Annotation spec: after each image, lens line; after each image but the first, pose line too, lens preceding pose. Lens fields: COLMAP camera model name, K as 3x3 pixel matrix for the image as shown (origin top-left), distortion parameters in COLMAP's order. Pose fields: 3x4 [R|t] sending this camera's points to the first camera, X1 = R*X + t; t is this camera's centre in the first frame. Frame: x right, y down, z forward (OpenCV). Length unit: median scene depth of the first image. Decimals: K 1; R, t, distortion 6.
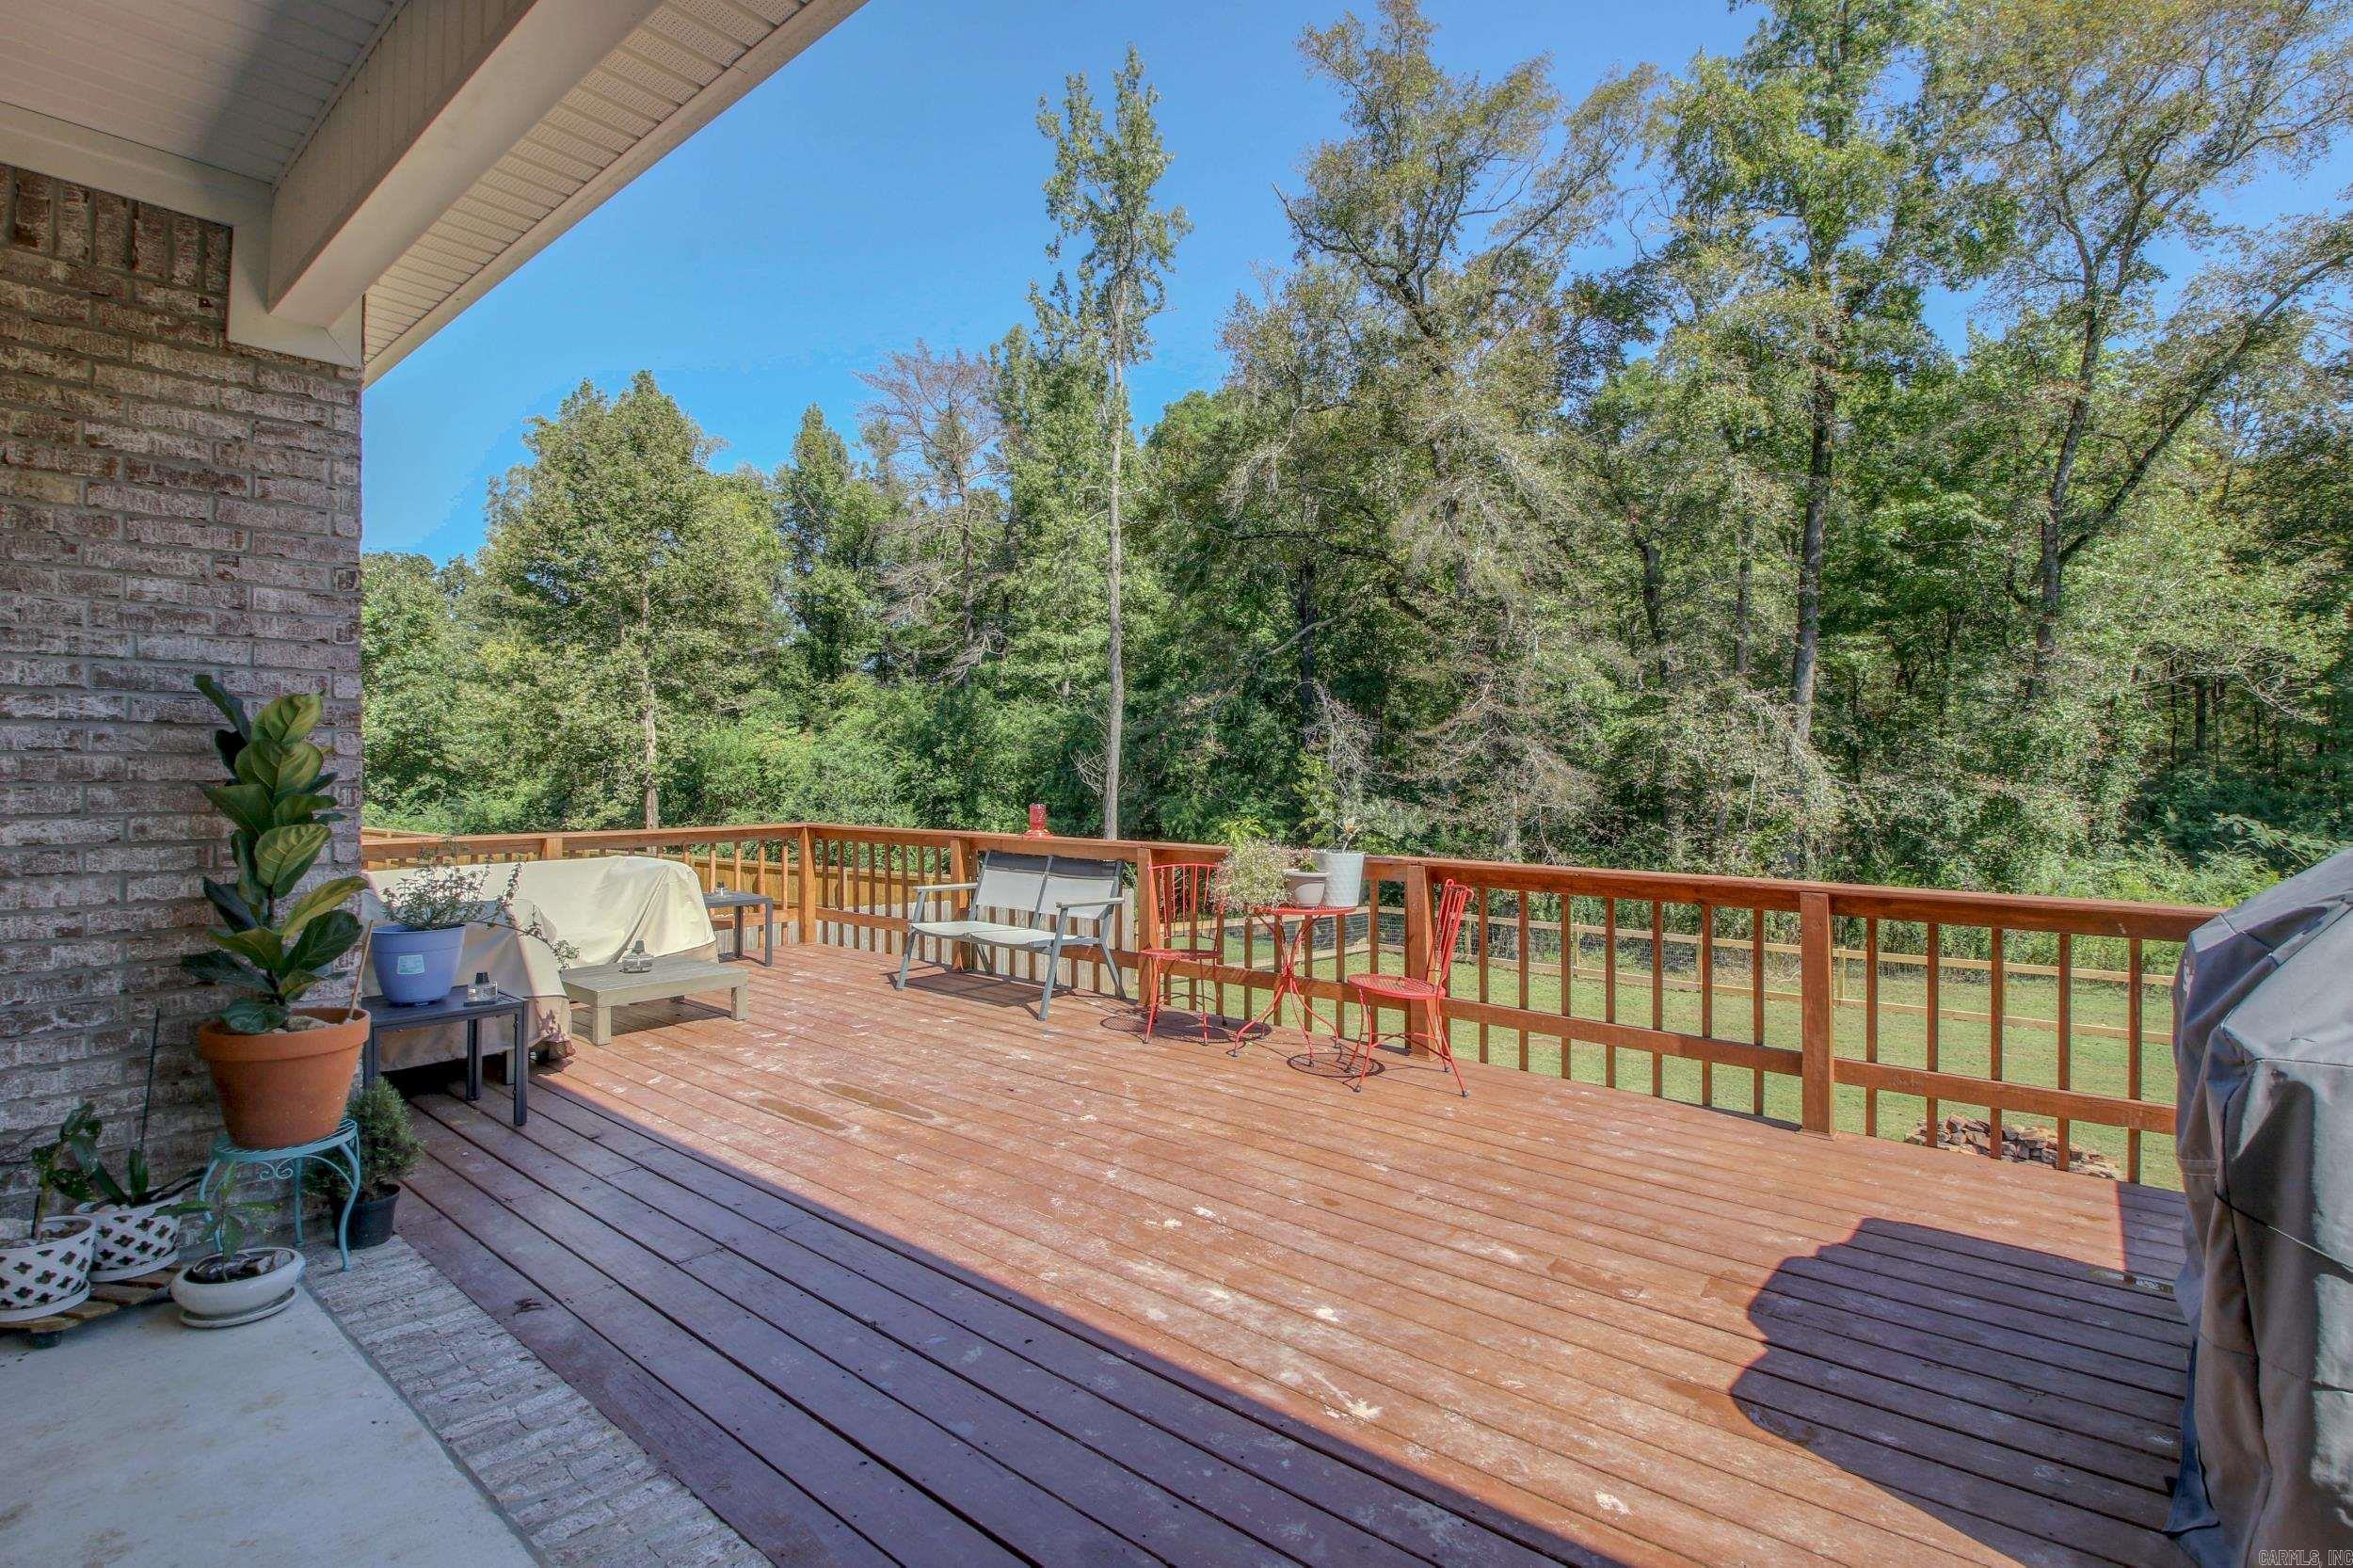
lens RADIAL K [[1107.5, 0, 1179.9], [0, 1107.5, 769.4], [0, 0, 1]] dist [0.019449, -0.029808]
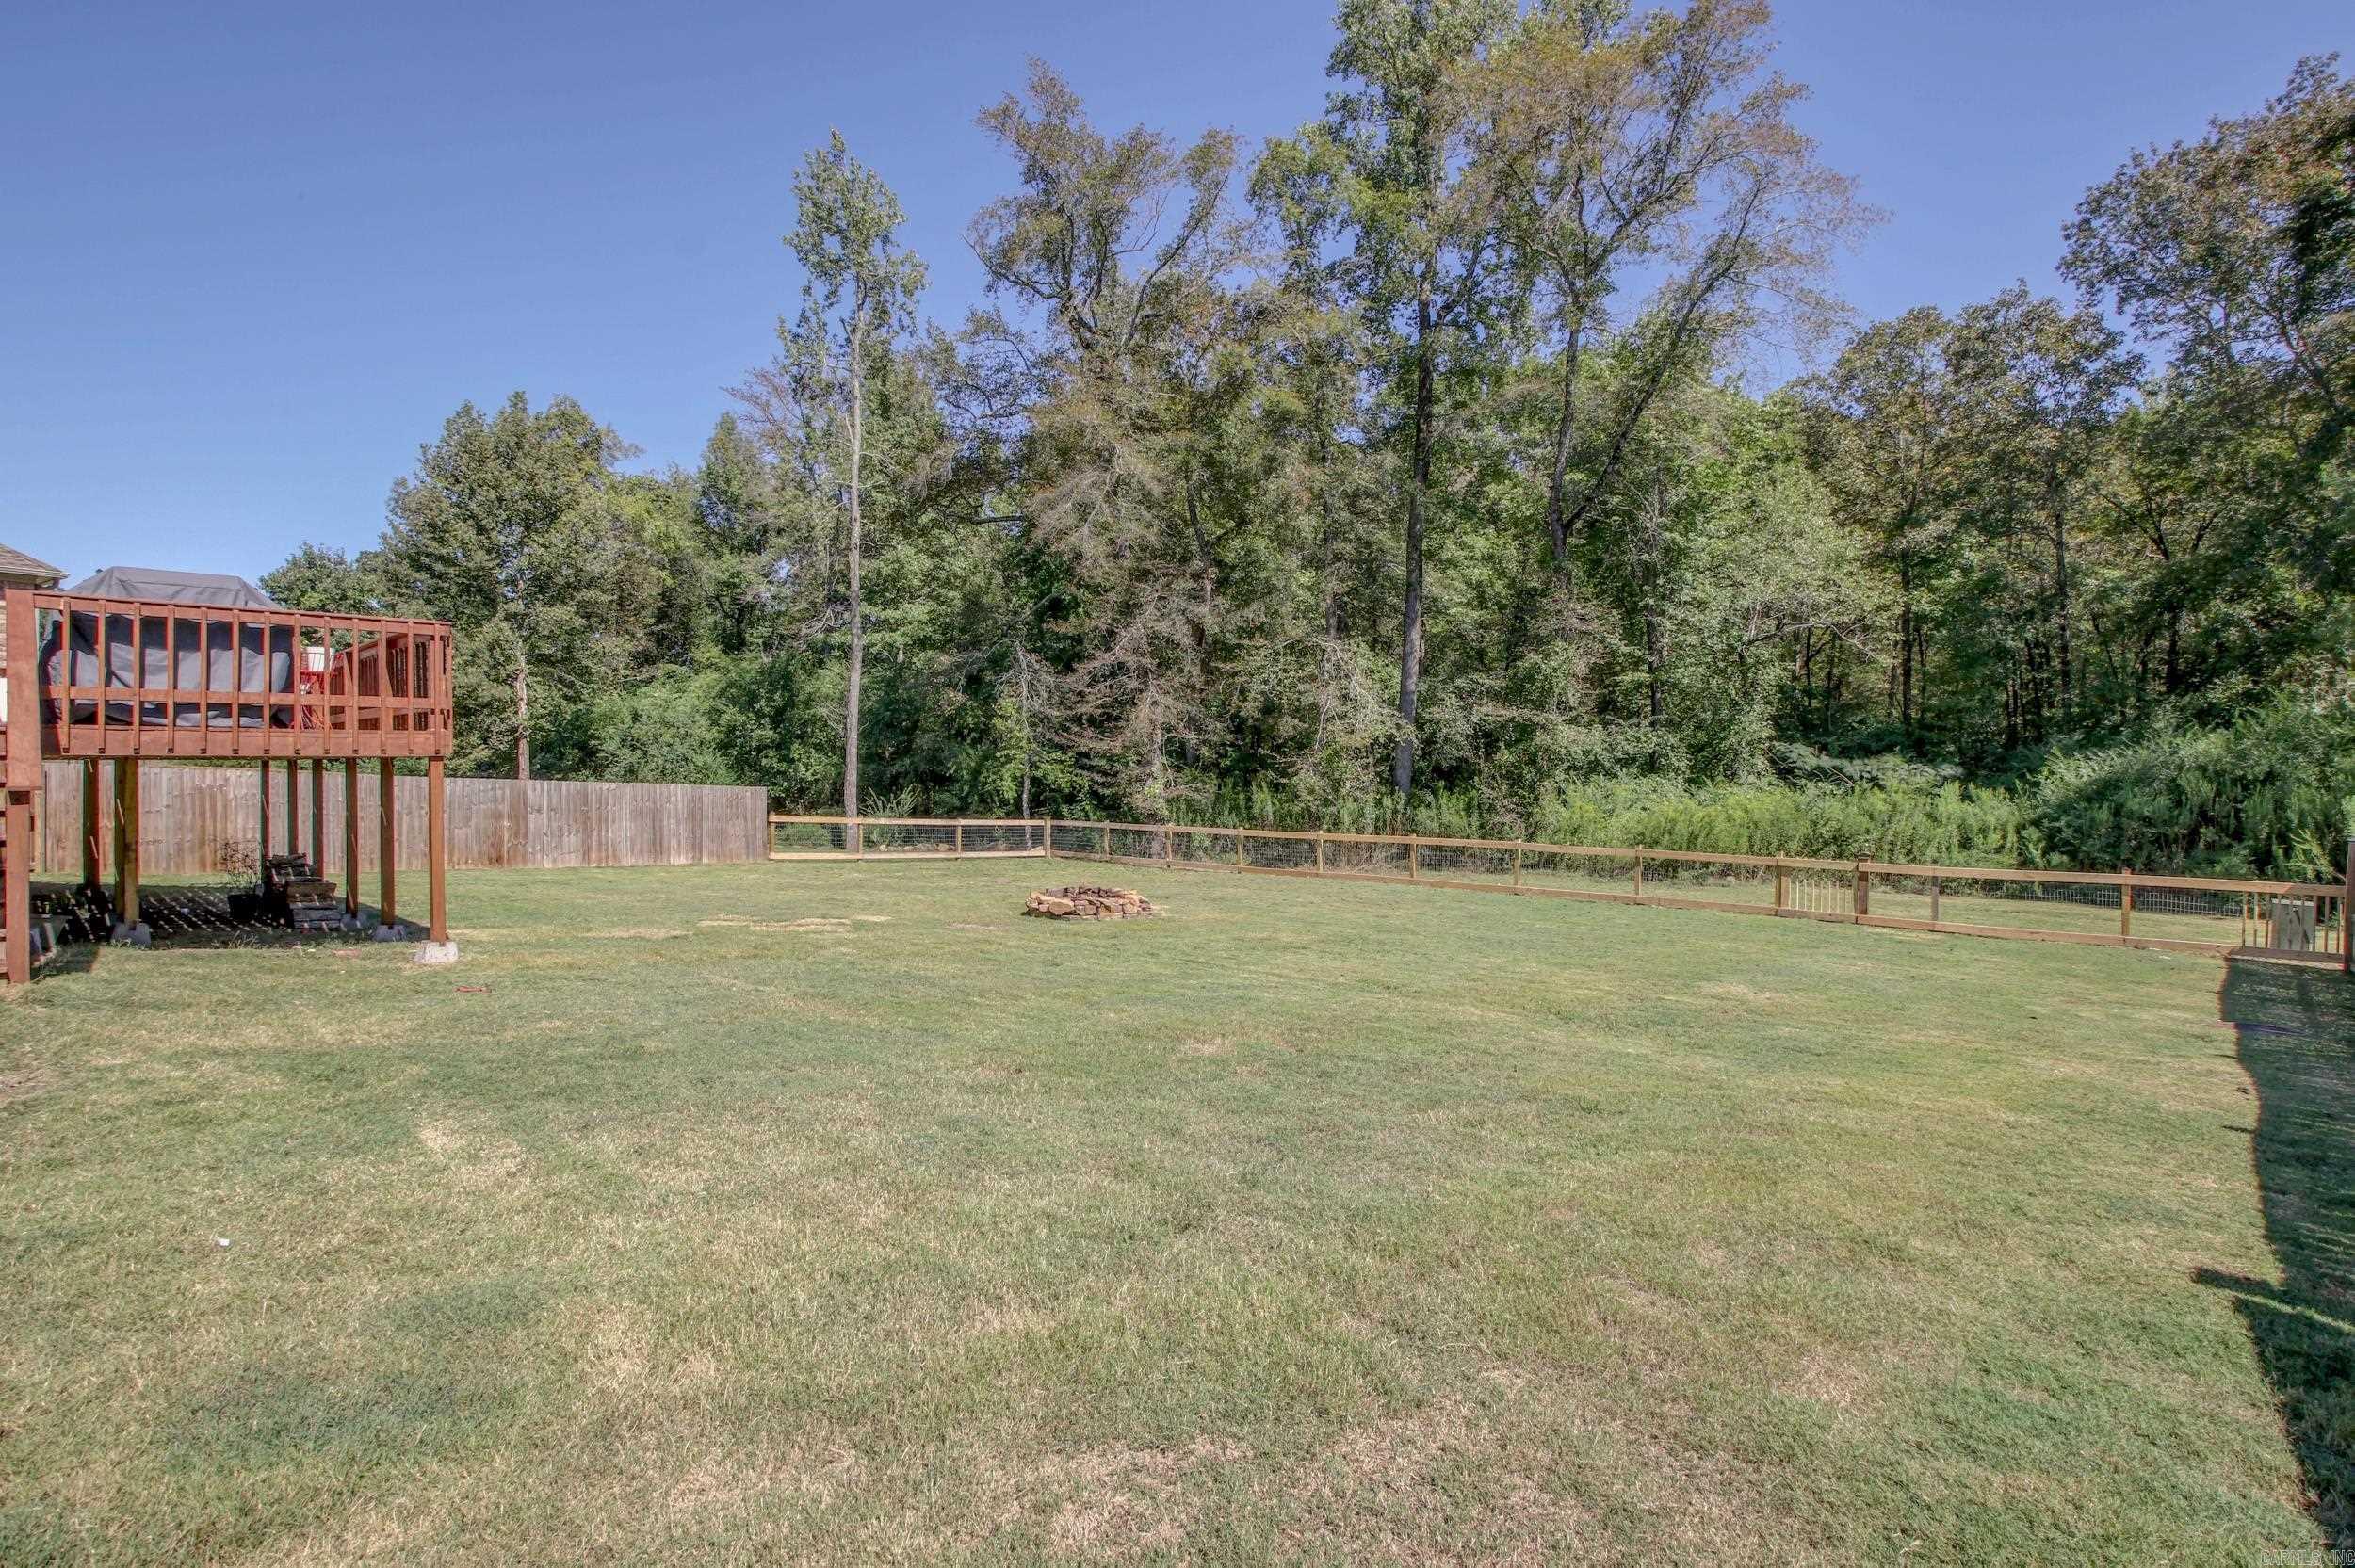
lens RADIAL K [[1108.3, 0, 1180.9], [0, 1108.3, 769.4], [0, 0, 1]] dist [0.019449, -0.029808]
pose [[0.998343, -0.004513, -0.057367, 0.303842], [0.004780, 0.999978, 0.004512, 0.048188], [0.057345, -0.004779, 0.998343, -0.160705]]
